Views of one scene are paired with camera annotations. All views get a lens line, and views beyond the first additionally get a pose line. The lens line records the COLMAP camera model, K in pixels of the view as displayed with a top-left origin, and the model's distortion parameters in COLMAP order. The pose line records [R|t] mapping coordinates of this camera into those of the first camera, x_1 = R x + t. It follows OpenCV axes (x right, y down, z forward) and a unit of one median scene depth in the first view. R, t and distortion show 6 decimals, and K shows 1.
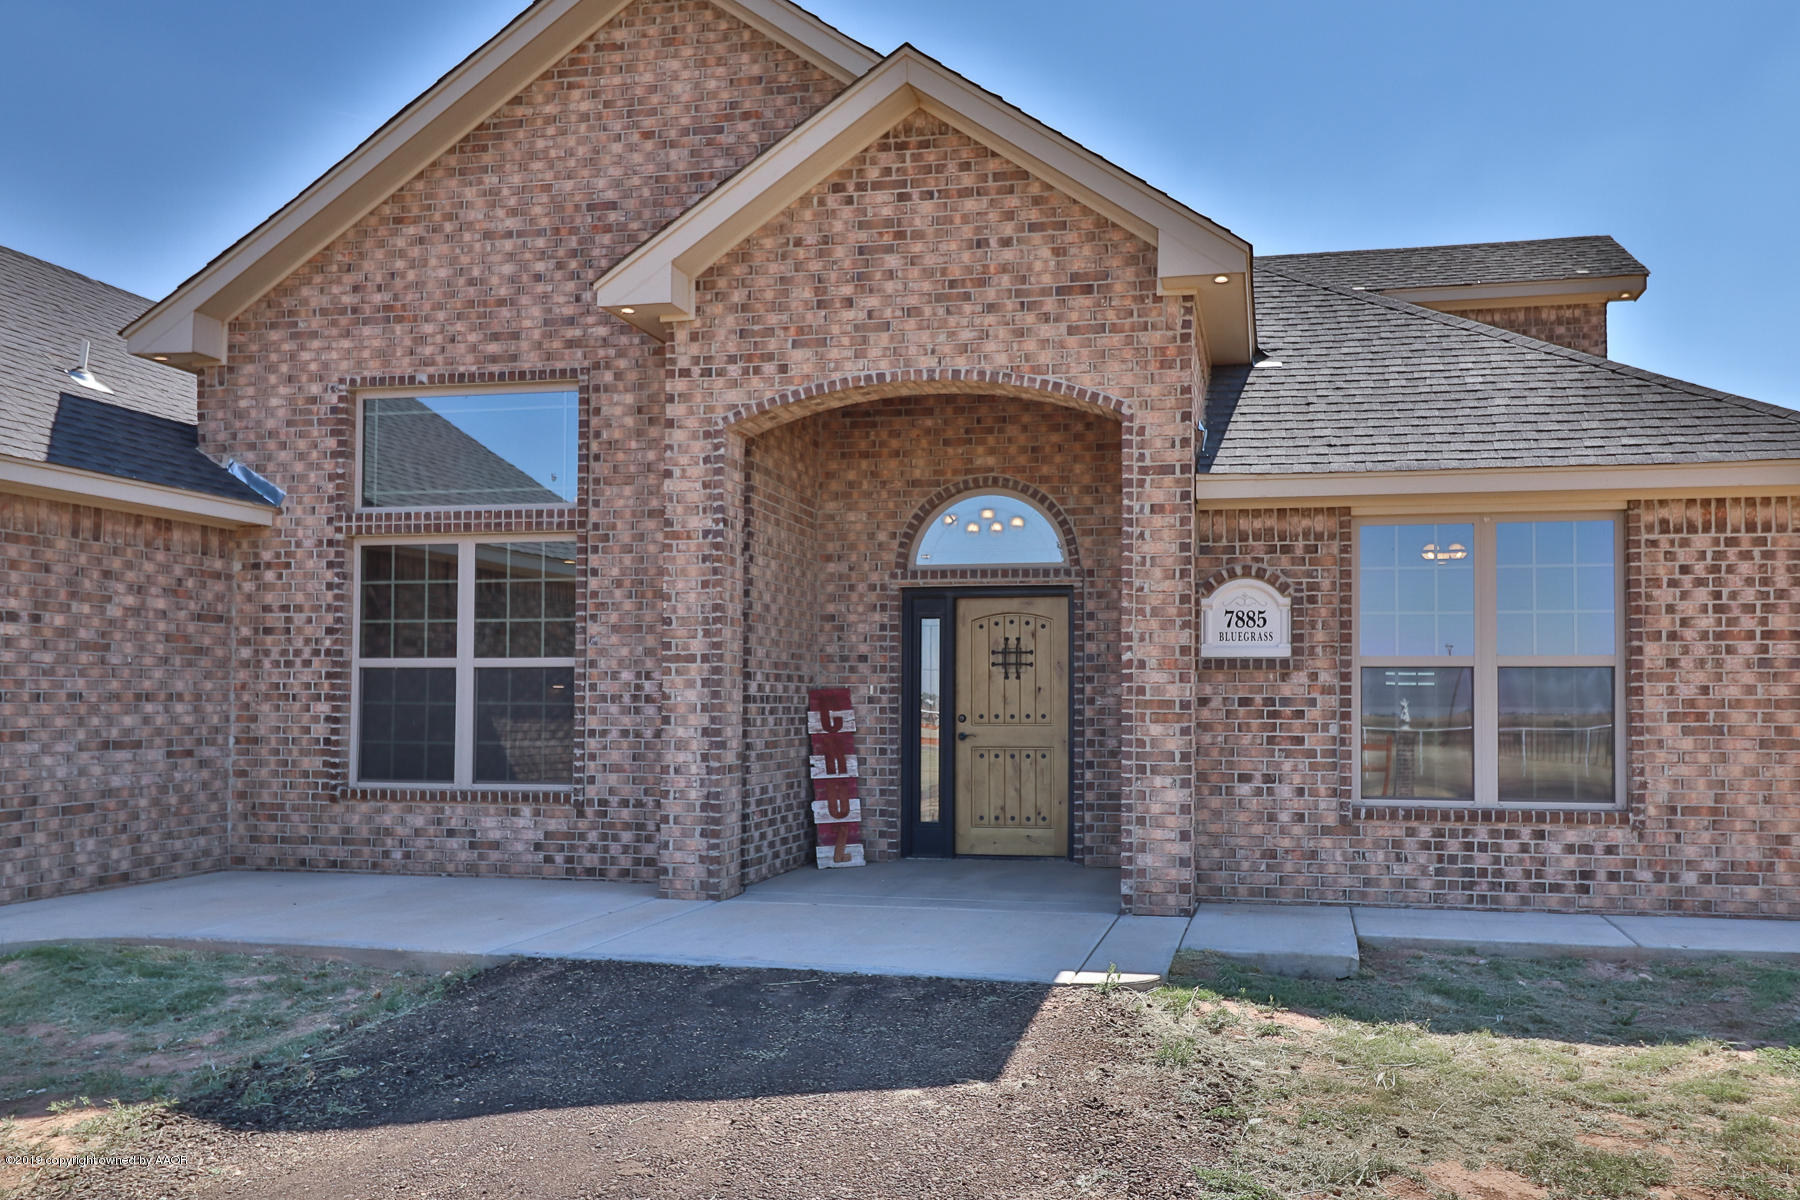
lens RADIAL K [[1399.5, 0, 1053.0], [0, 1399.5, 659.9], [0, 0, 1]] dist [0.007904, -0.001200]
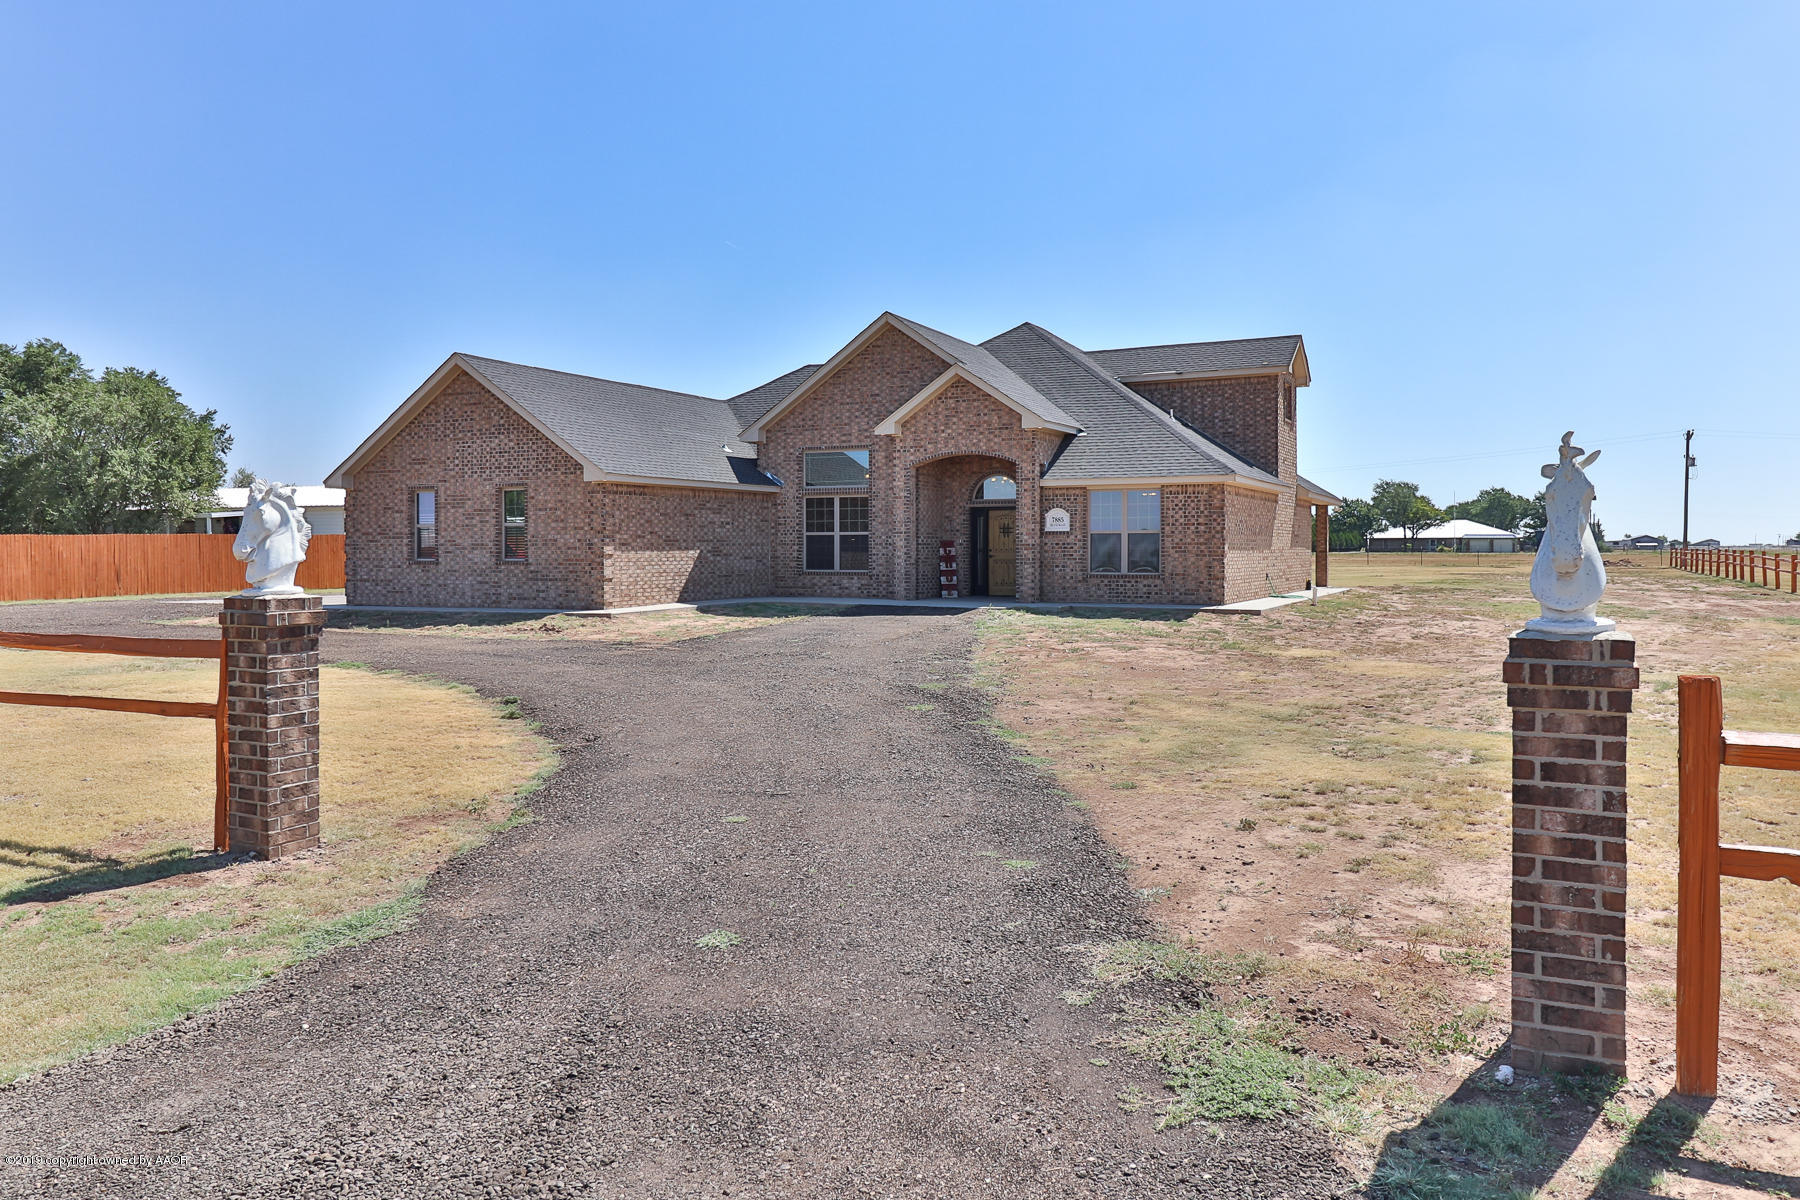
lens RADIAL K [[1373.3, 0, 892.0], [0, 1373.3, 564.9], [0, 0, 1]] dist [0.009814, -0.056728]
pose [[0.960233, -0.001135, -0.279197, 0.616641], [0.012700, 0.999134, 0.039619, -0.051382], [0.278910, -0.041589, 0.959416, -2.096521]]
